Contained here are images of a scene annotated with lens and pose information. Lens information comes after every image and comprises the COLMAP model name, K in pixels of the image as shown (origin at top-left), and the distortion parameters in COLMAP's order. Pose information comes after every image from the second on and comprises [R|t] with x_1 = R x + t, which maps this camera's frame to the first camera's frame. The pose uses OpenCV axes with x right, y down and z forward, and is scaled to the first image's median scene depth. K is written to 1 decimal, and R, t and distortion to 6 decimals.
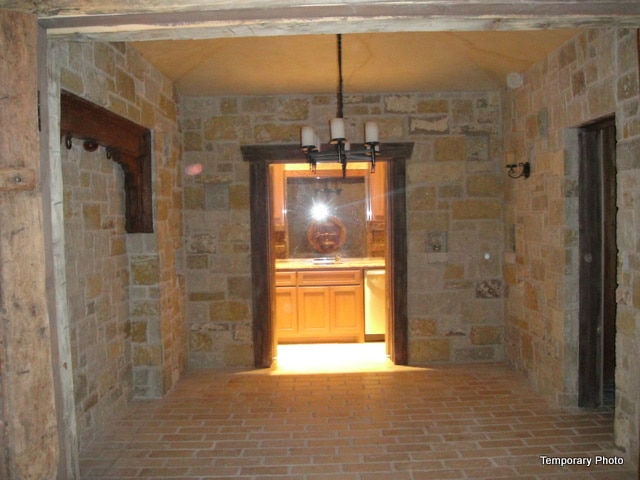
lens RADIAL K [[666.9, 0, 320.0], [0, 666.9, 240.0], [0, 0, 1]] dist [-0.172121, 0.150176]
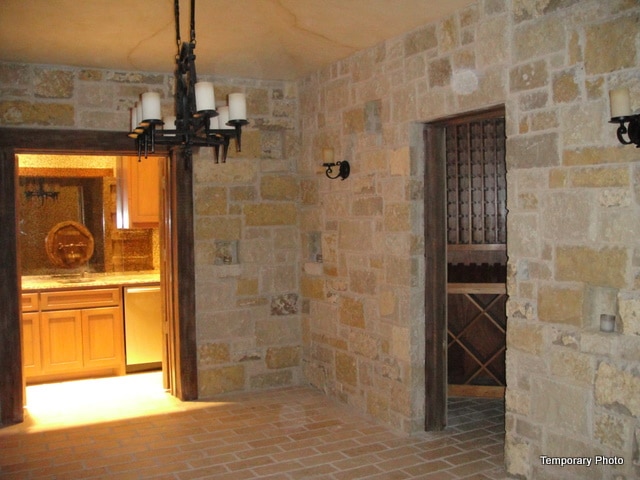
lens RADIAL K [[666.9, 0, 320.0], [0, 666.9, 240.0], [0, 0, 1]] dist [-0.172121, 0.150176]
pose [[0.882415, -0.008941, 0.470387, -0.121684], [0.015918, 0.999814, -0.010857, -0.001913], [-0.470203, 0.017068, 0.882393, 0.191660]]
